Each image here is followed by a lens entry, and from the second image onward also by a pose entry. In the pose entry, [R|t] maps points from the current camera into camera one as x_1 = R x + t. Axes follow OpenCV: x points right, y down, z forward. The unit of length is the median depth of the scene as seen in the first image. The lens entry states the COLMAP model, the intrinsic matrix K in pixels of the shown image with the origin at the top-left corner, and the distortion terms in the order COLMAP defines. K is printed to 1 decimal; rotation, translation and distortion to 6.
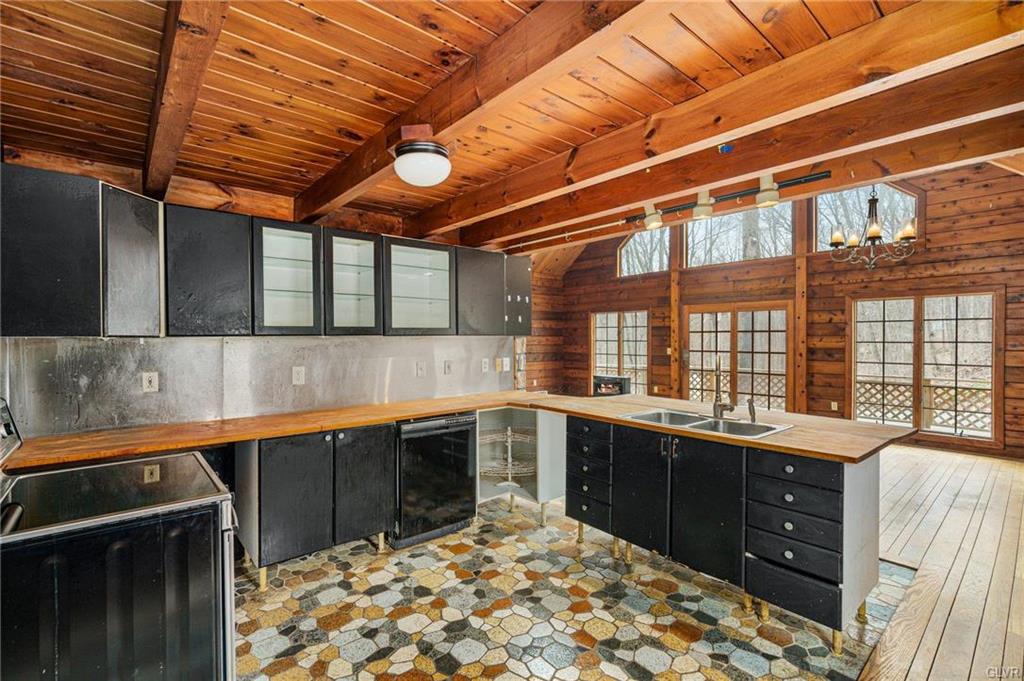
lens RADIAL K [[463.9, 0, 512.0], [0, 463.9, 340.5], [0, 0, 1]] dist [-0.000823, -0.000068]
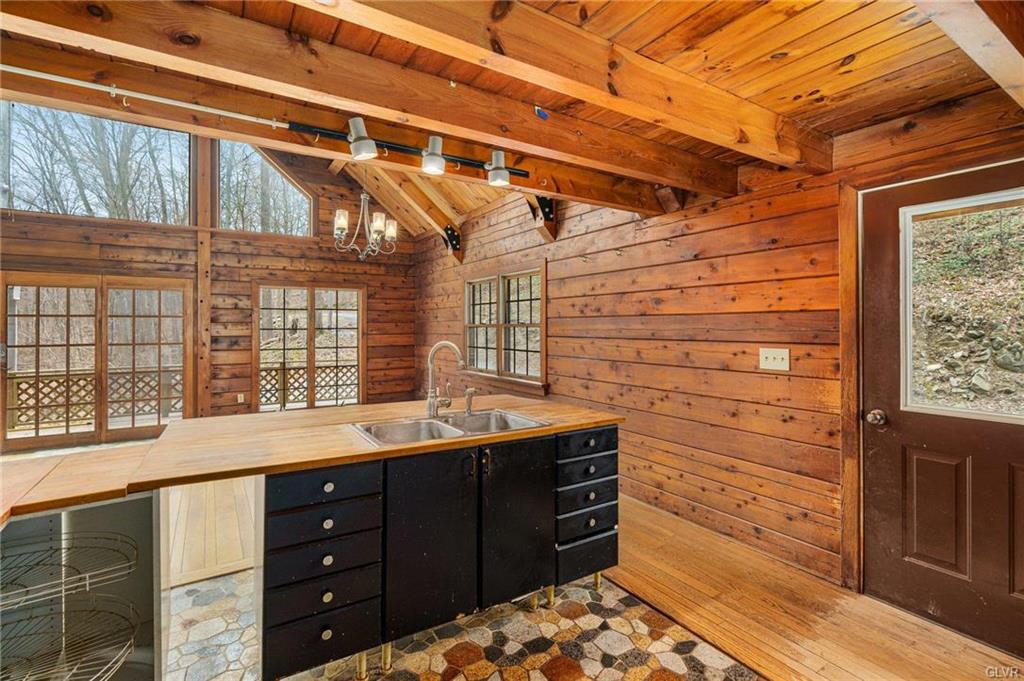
lens RADIAL K [[472.9, 0, 511.1], [0, 472.9, 322.2], [0, 0, 1]] dist [-0.001939, -0.000174]
pose [[0.147460, 0.007237, 0.989042, -0.165478], [0.008967, 0.999922, -0.008653, 0.002255], [-0.989027, 0.010145, 0.147383, 0.326682]]
